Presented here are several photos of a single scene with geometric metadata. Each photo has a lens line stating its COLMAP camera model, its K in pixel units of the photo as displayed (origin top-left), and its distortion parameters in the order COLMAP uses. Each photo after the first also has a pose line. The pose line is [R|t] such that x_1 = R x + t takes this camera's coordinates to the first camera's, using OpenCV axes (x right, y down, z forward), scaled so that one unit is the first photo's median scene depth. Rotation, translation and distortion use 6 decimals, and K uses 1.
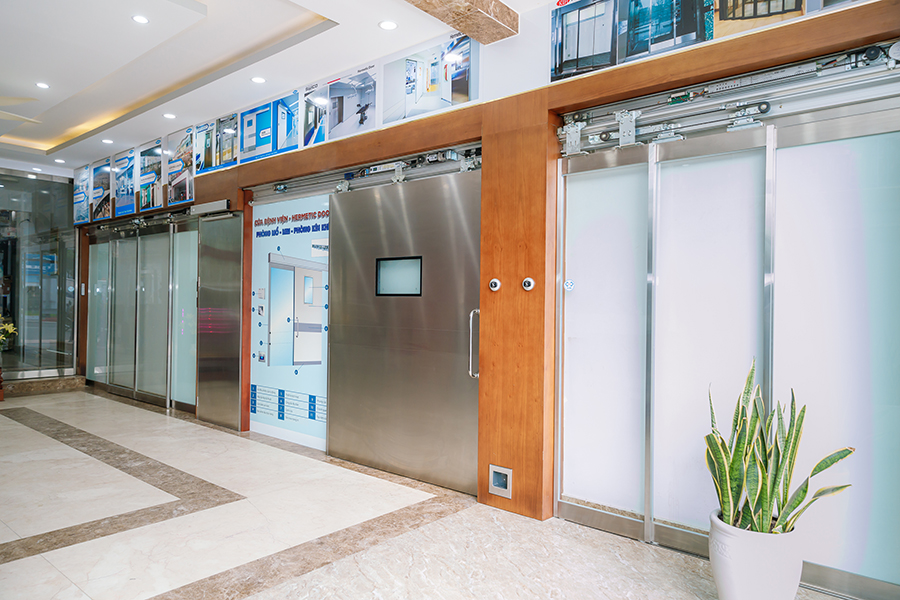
lens RADIAL K [[620.0, 0, 441.8], [0, 620.0, 302.8], [0, 0, 1]] dist [0.012707, -0.000769]
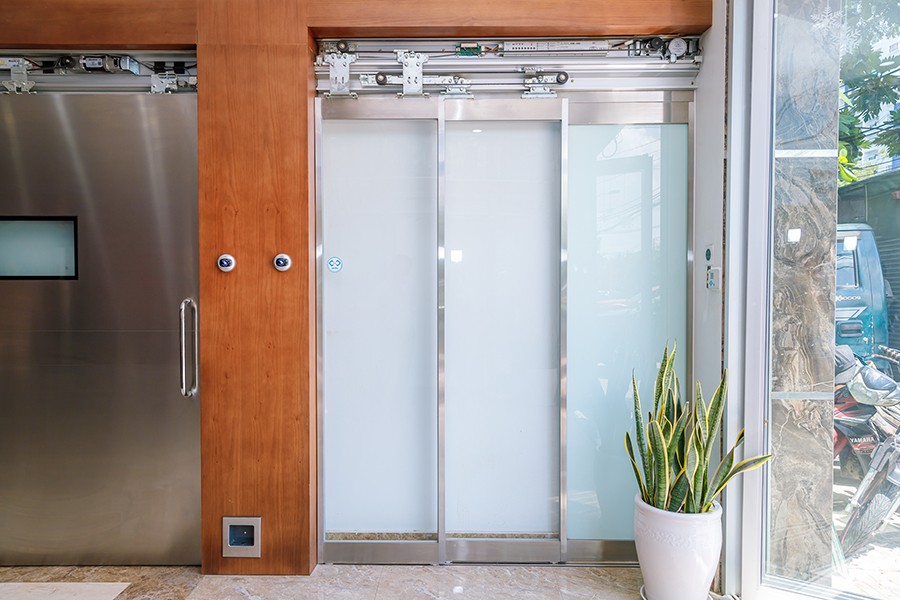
lens RADIAL K [[620.0, 0, 441.8], [0, 620.0, 302.8], [0, 0, 1]] dist [0.012707, -0.000769]
pose [[0.757216, -0.030919, 0.652432, -0.197592], [0.010705, 0.999332, 0.034934, -0.006056], [-0.653077, -0.019468, 0.757042, 0.319631]]
